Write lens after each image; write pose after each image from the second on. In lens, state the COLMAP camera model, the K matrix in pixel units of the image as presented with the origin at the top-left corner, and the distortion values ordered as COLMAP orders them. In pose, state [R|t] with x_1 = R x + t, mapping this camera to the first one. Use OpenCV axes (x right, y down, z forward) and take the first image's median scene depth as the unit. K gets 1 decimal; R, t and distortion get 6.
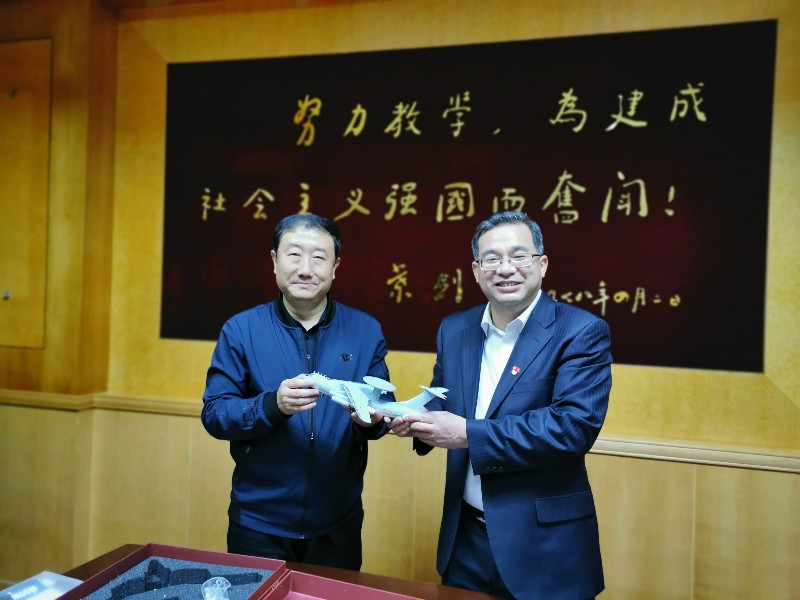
lens RADIAL K [[616.7, 0, 400.0], [0, 616.7, 300.0], [0, 0, 1]] dist [0.022294, -0.006220]
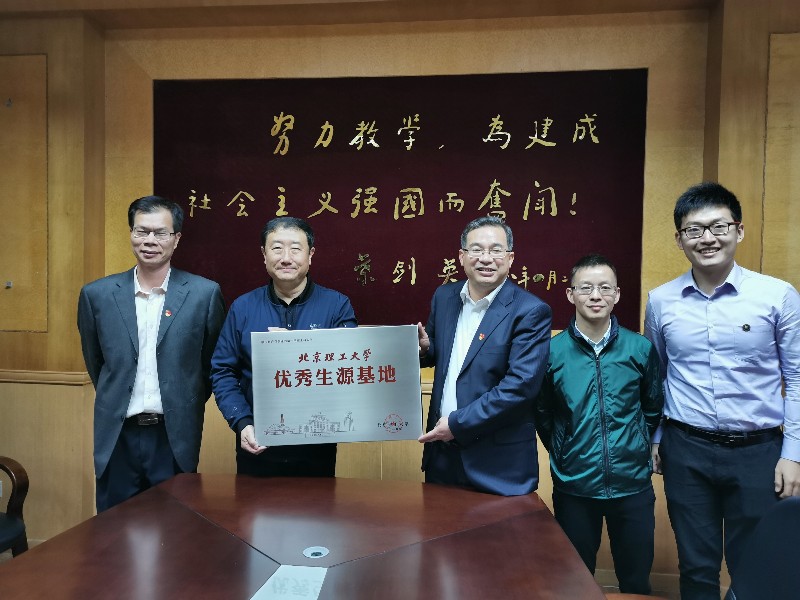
lens RADIAL K [[616.7, 0, 400.0], [0, 616.7, 300.0], [0, 0, 1]] dist [0.022294, -0.006220]
pose [[0.990283, -0.020961, 0.137478, -0.100791], [0.017477, 0.999496, 0.026497, 0.002054], [-0.137964, -0.023837, 0.990150, -0.225713]]
